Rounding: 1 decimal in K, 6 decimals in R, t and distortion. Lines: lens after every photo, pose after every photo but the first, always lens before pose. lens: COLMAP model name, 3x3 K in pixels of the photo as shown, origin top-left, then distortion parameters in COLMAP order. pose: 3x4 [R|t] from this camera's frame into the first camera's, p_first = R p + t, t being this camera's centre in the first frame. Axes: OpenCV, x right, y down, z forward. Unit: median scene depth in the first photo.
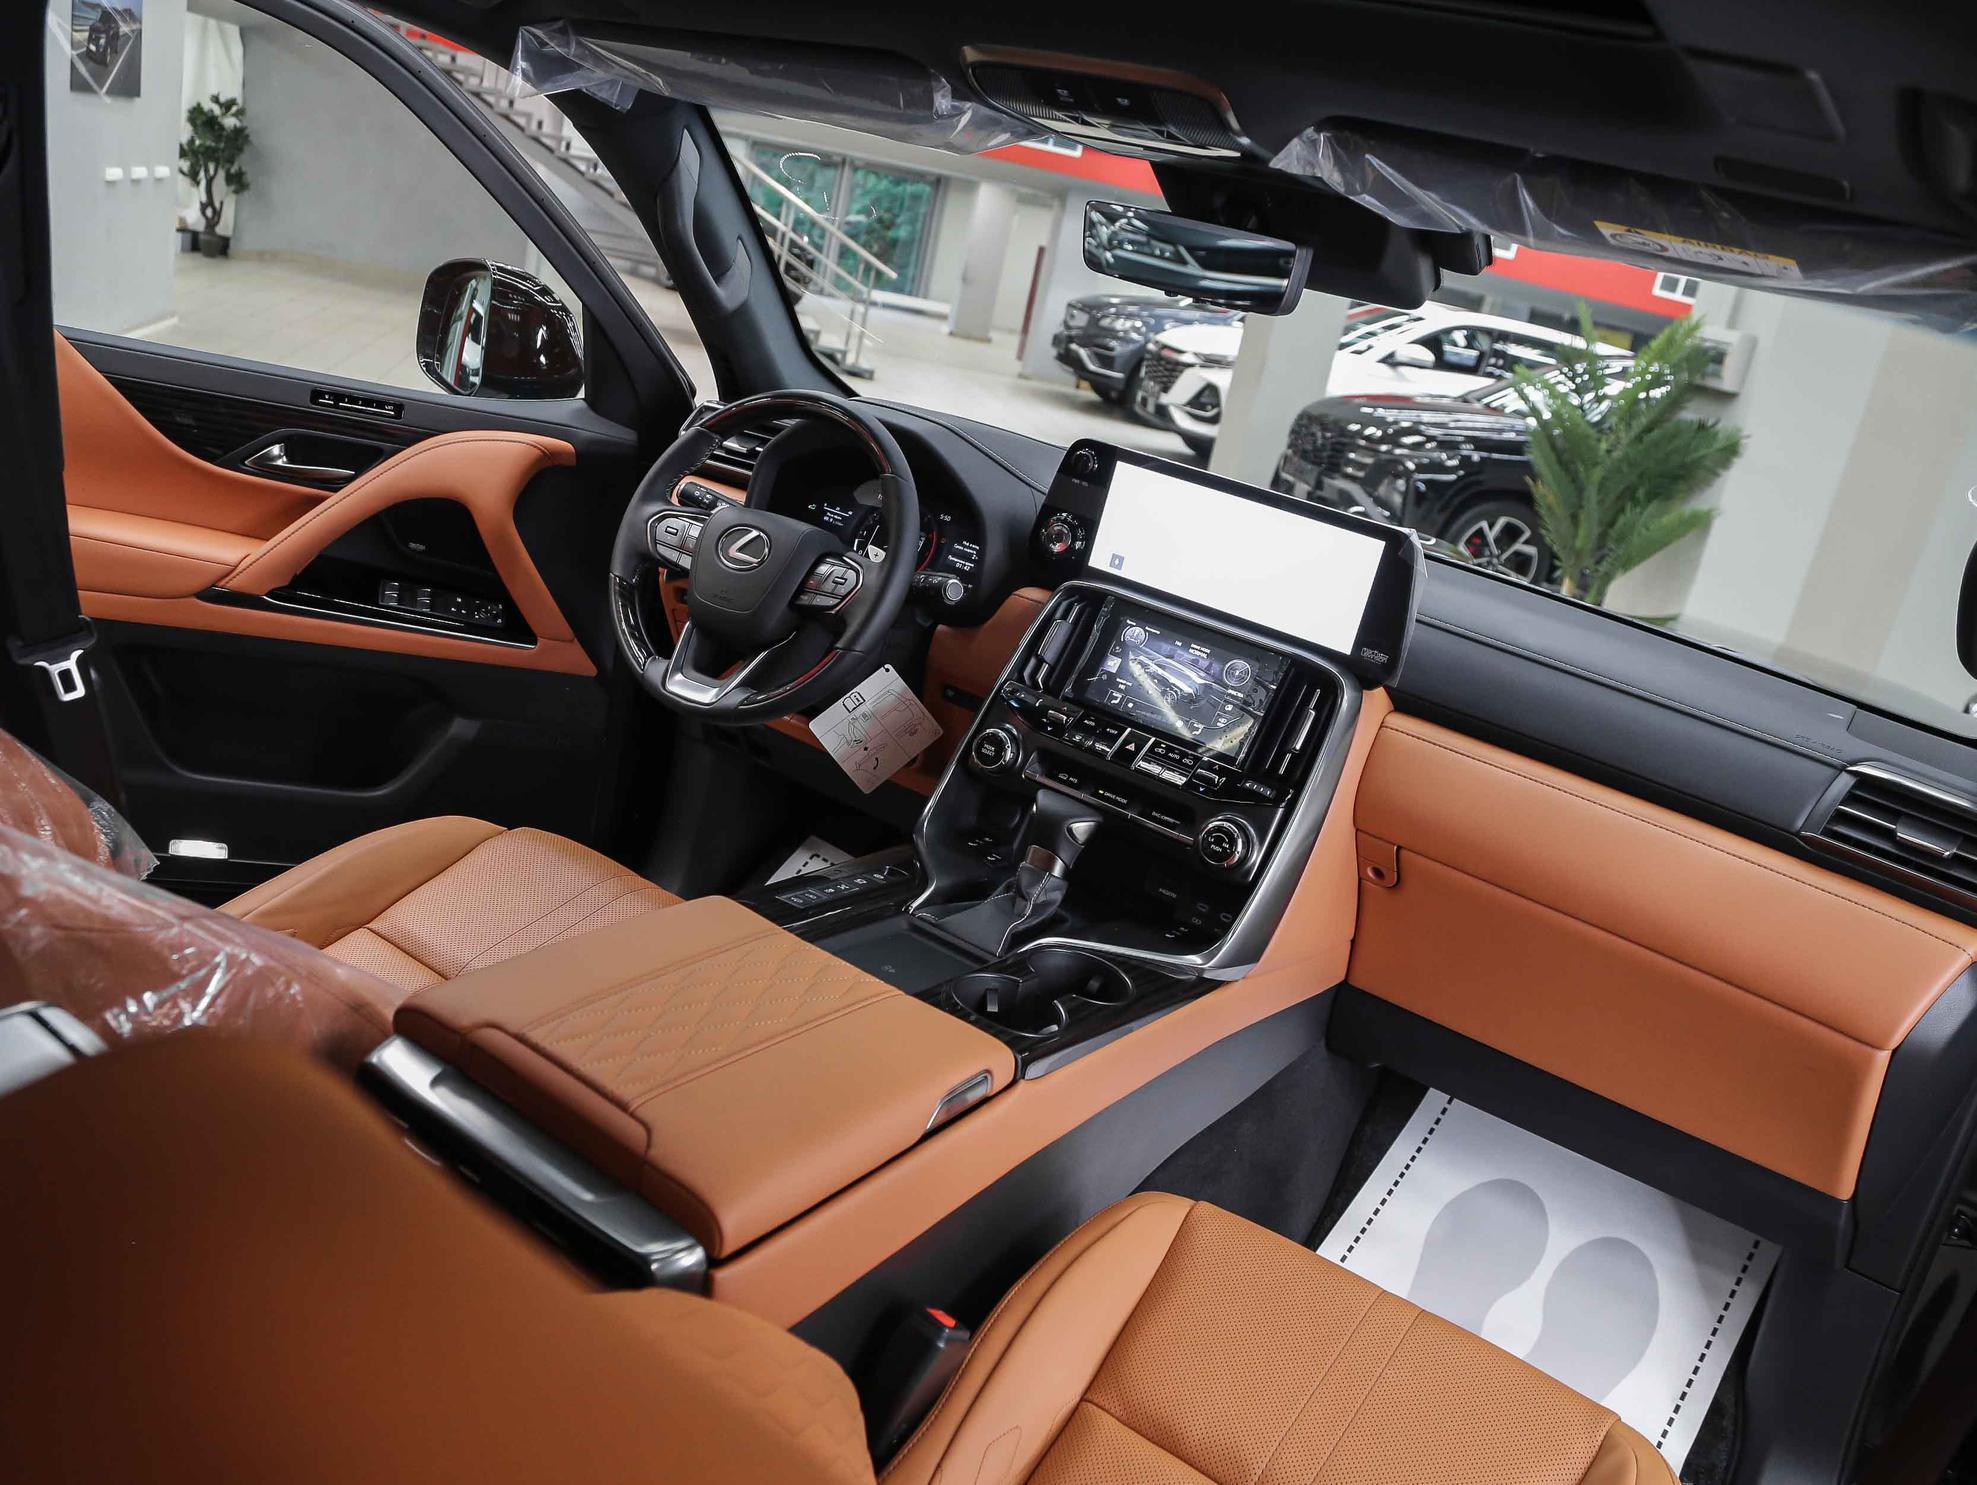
lens RADIAL K [[1614.6, 0, 988.5], [0, 1614.6, 742.5], [0, 0, 1]] dist [-0.006919, -0.000455]
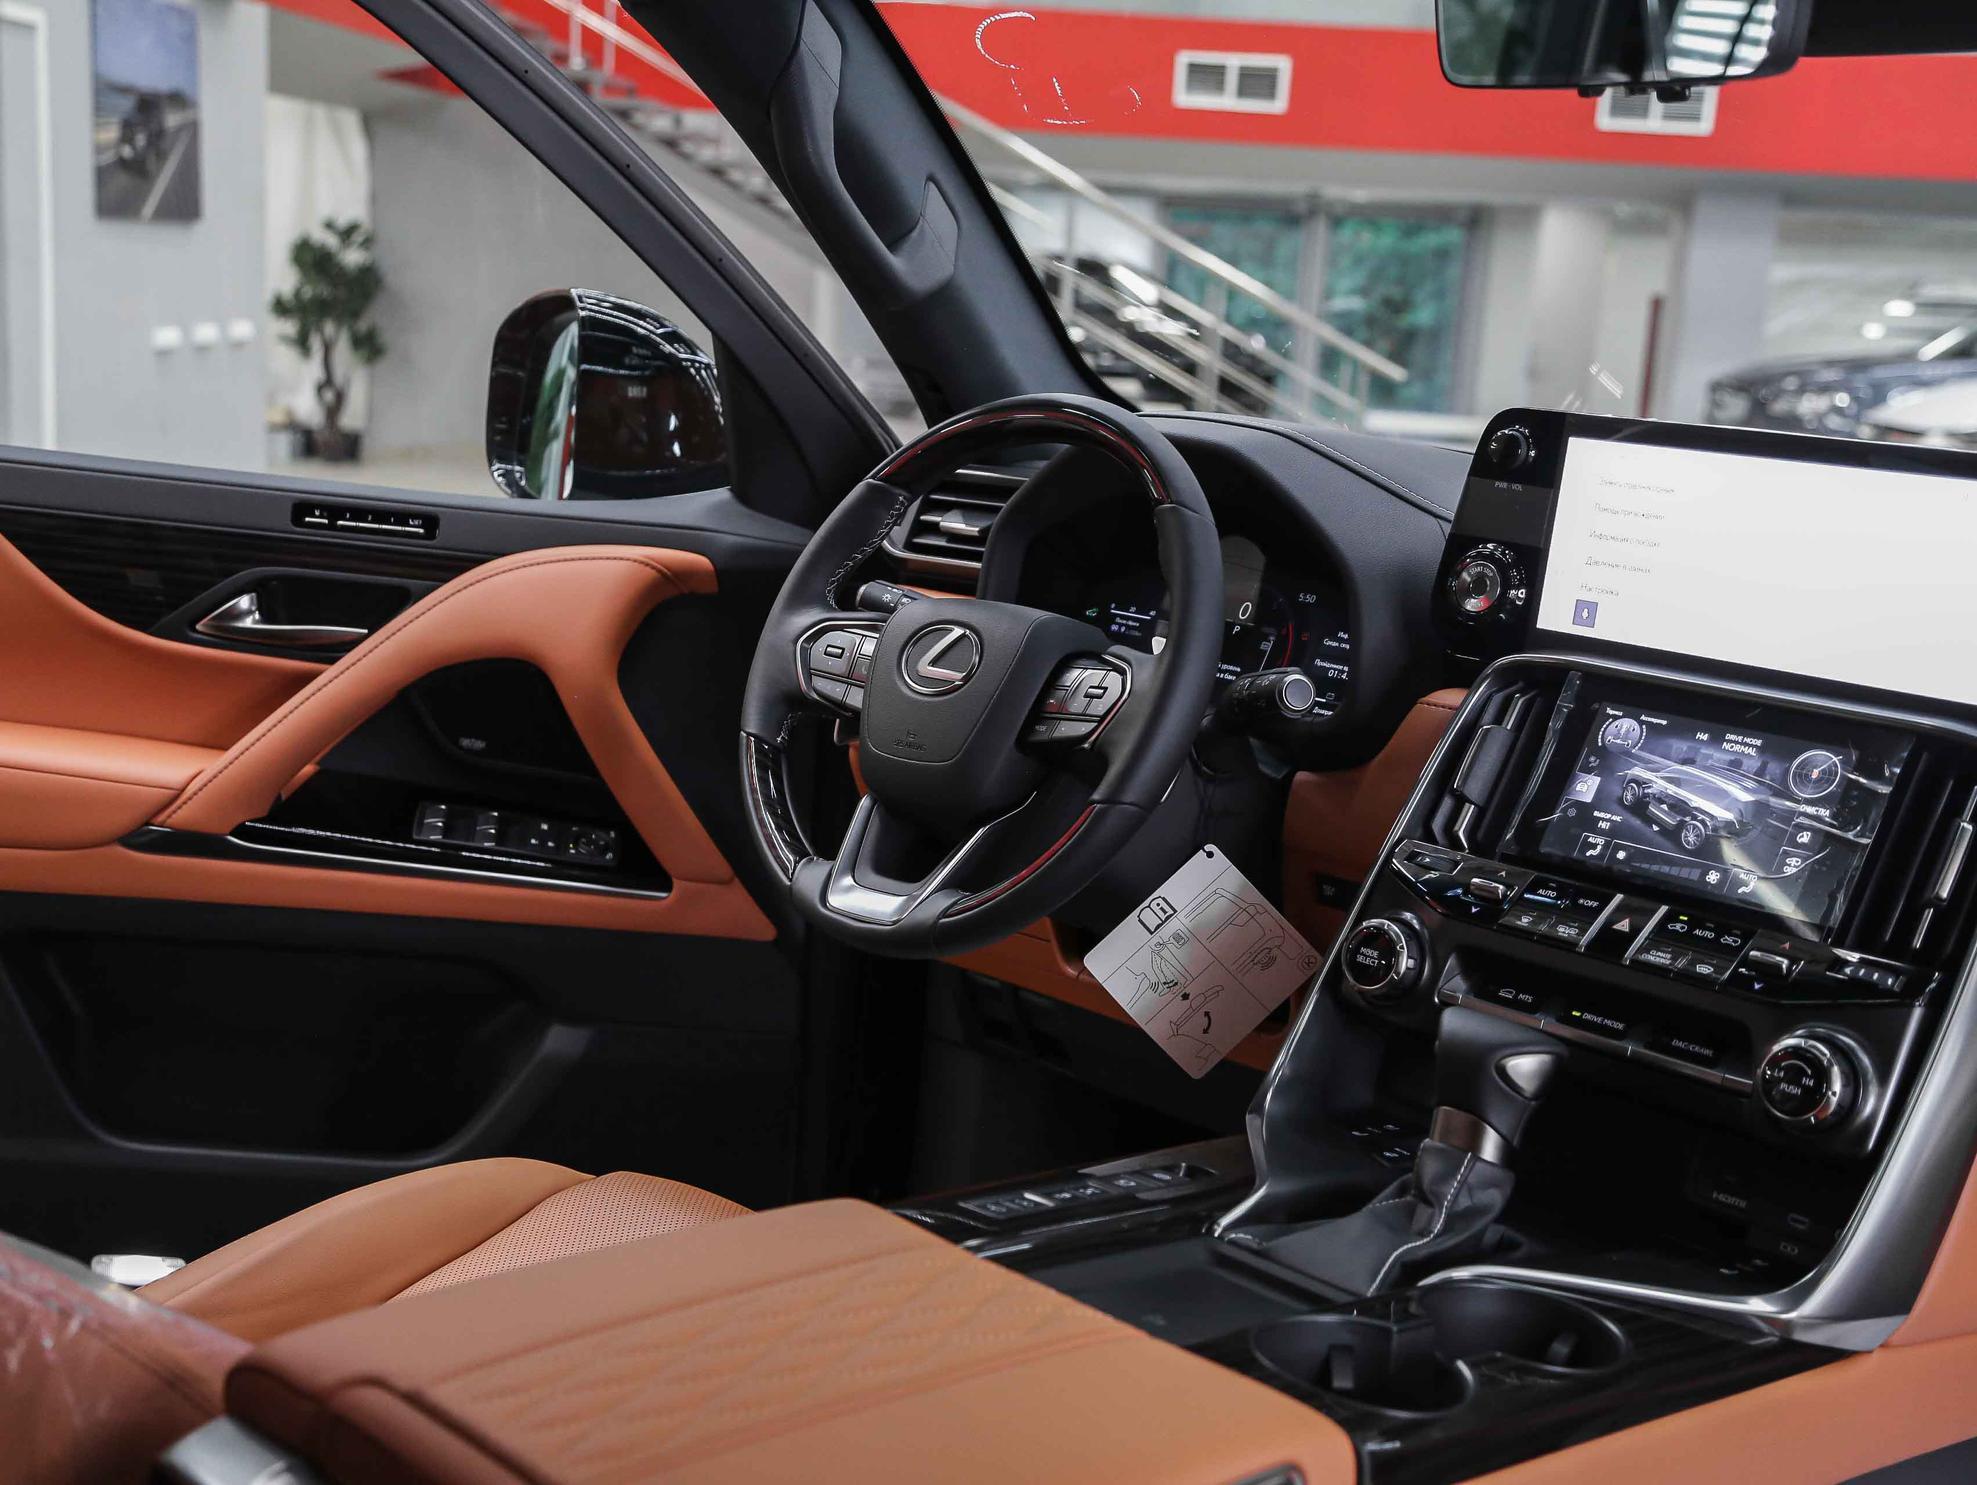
lens RADIAL K [[2730.6, 0, 988.5], [0, 2730.6, 742.5], [0, 0, 1]] dist [0.201149, 0.022405]
pose [[0.971181, -0.093115, -0.219400, 0.078376], [0.057516, 0.984883, -0.163395, 0.070681], [0.231298, 0.146067, 0.961855, 0.039467]]
